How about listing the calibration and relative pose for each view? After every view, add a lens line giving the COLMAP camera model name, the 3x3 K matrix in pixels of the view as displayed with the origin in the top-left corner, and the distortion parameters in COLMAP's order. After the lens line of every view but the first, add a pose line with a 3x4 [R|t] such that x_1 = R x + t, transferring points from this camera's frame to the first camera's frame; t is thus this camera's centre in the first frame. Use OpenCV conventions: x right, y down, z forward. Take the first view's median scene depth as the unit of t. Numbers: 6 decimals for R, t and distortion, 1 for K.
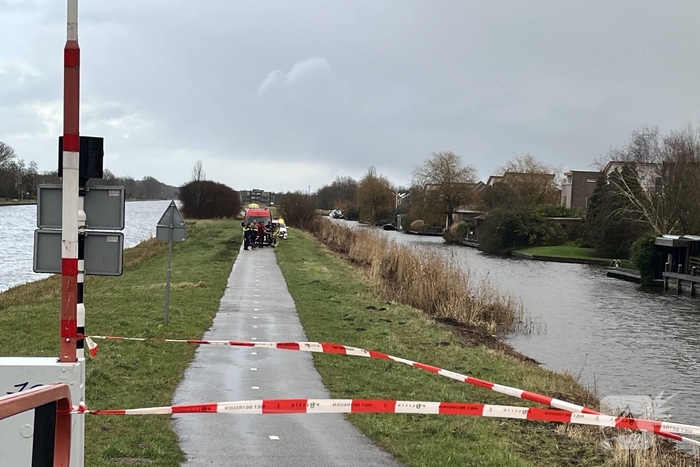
lens RADIAL K [[1521.8, 0, 349.9], [0, 1521.8, 257.2], [0, 0, 1]] dist [0.069007, 0.225657]
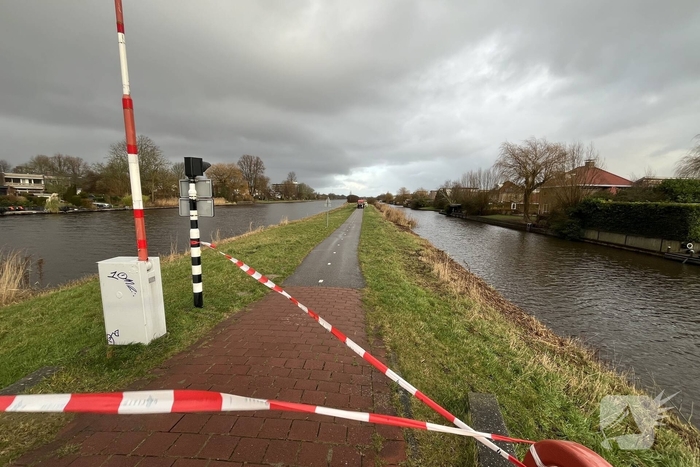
lens RADIAL K [[293.7, 0, 350.0], [0, 293.7, 233.5], [0, 0, 1]] dist [-0.000767, 0.000065]
pose [[0.991072, -0.008102, -0.133084, 0.022960], [0.018169, 0.997048, 0.074601, 0.001500], [0.132087, -0.076353, 0.988293, 0.106065]]
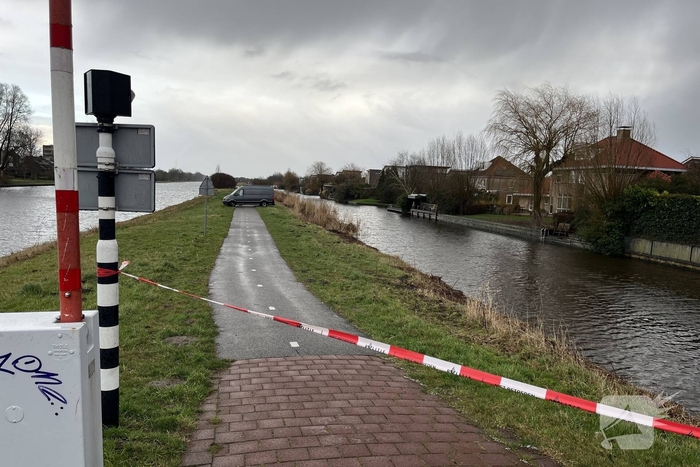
lens RADIAL K [[543.1, 0, 350.0], [0, 543.1, 243.4], [0, 0, 1]] dist [0.107647, -0.169670]
pose [[0.990686, -0.015837, 0.135242, -0.012721], [0.006193, 0.997426, 0.071440, 0.001398], [-0.136025, -0.069937, 0.988234, 0.113273]]
